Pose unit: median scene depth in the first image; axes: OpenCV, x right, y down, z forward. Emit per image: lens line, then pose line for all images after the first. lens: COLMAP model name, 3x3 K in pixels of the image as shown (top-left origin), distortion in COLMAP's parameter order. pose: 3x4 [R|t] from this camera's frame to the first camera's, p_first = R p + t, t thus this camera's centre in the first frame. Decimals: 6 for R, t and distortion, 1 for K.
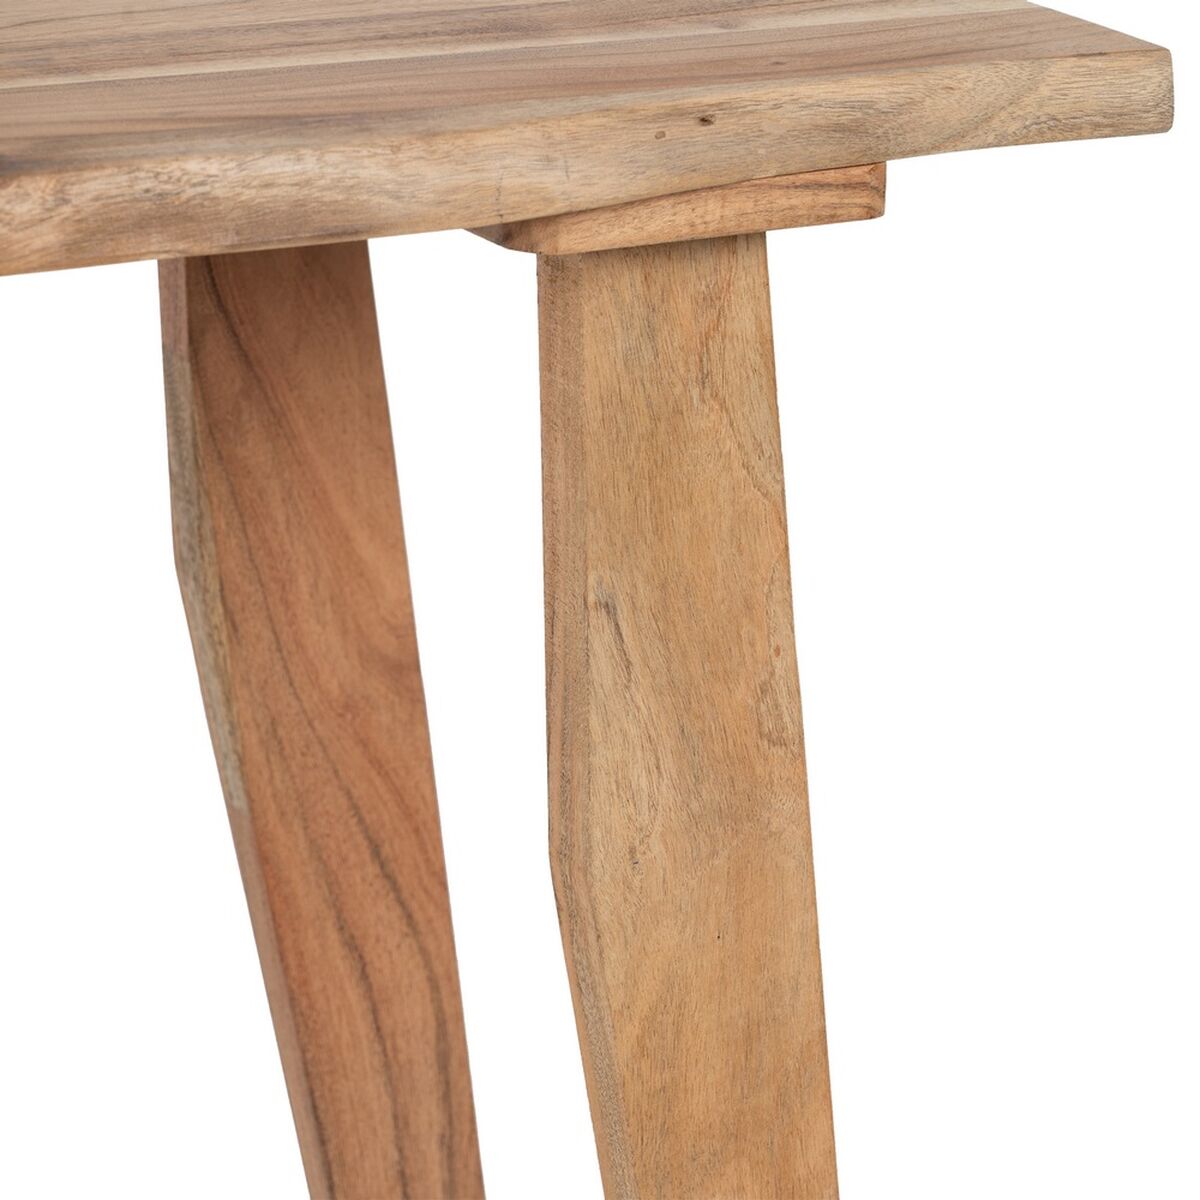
lens RADIAL K [[4957.5, 0, 600.0], [0, 4957.5, 600.0], [0, 0, 1]] dist [-0.011403, 5.470209]
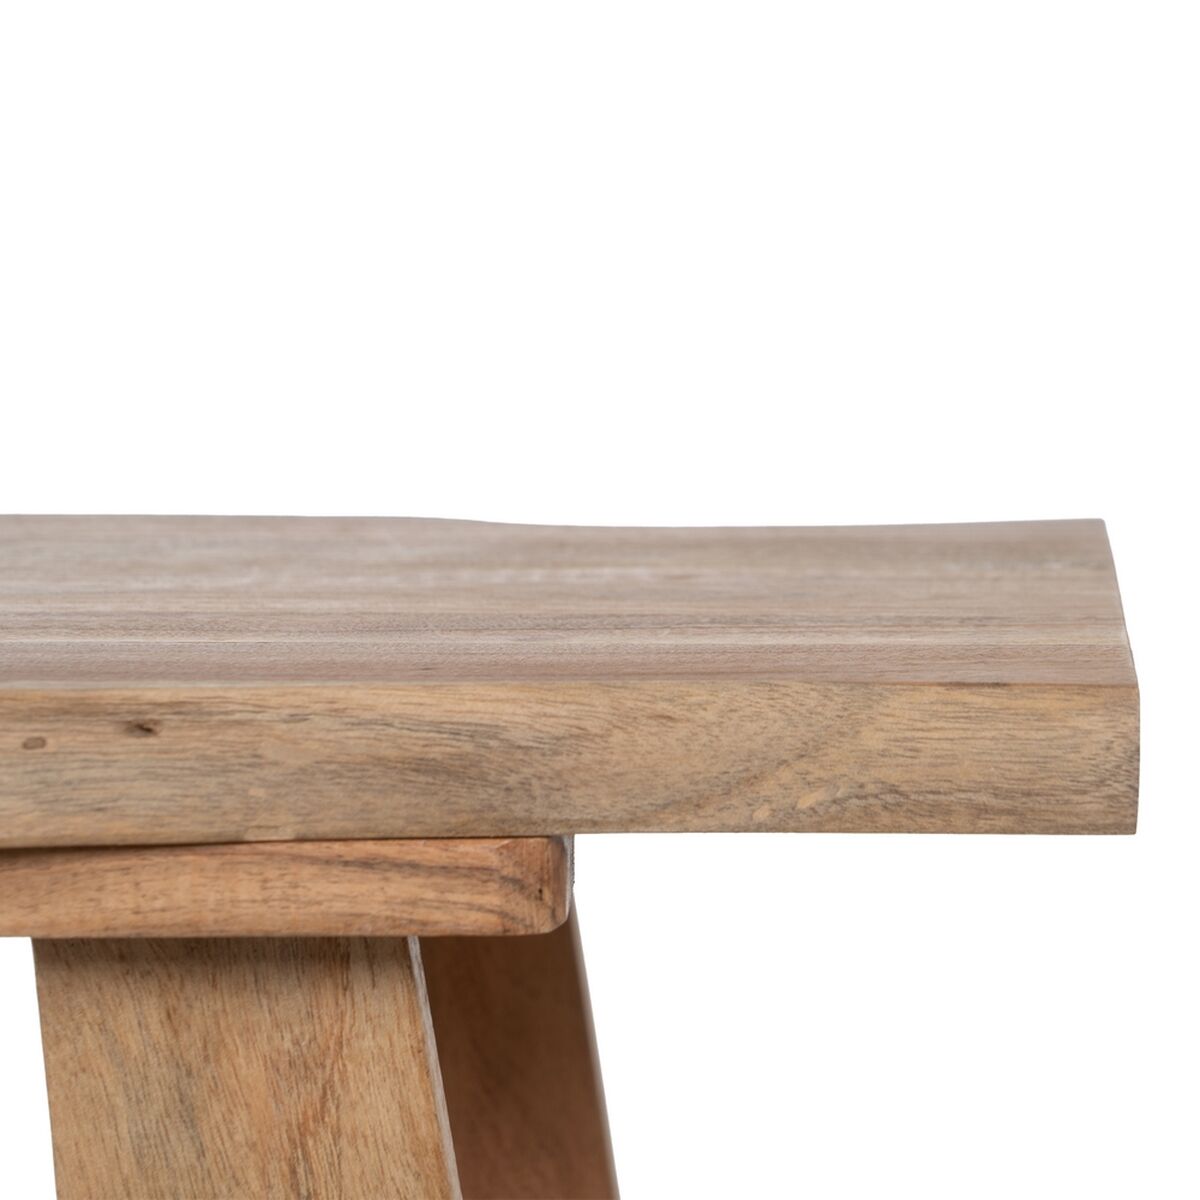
lens RADIAL K [[4957.5, 0, 600.0], [0, 4957.5, 600.0], [0, 0, 1]] dist [-0.011403, 5.470209]
pose [[0.880999, 0.016877, -0.472816, 0.332786], [-0.122492, 0.973425, -0.193495, -0.005042], [0.456986, 0.228385, 0.859654, 0.502923]]
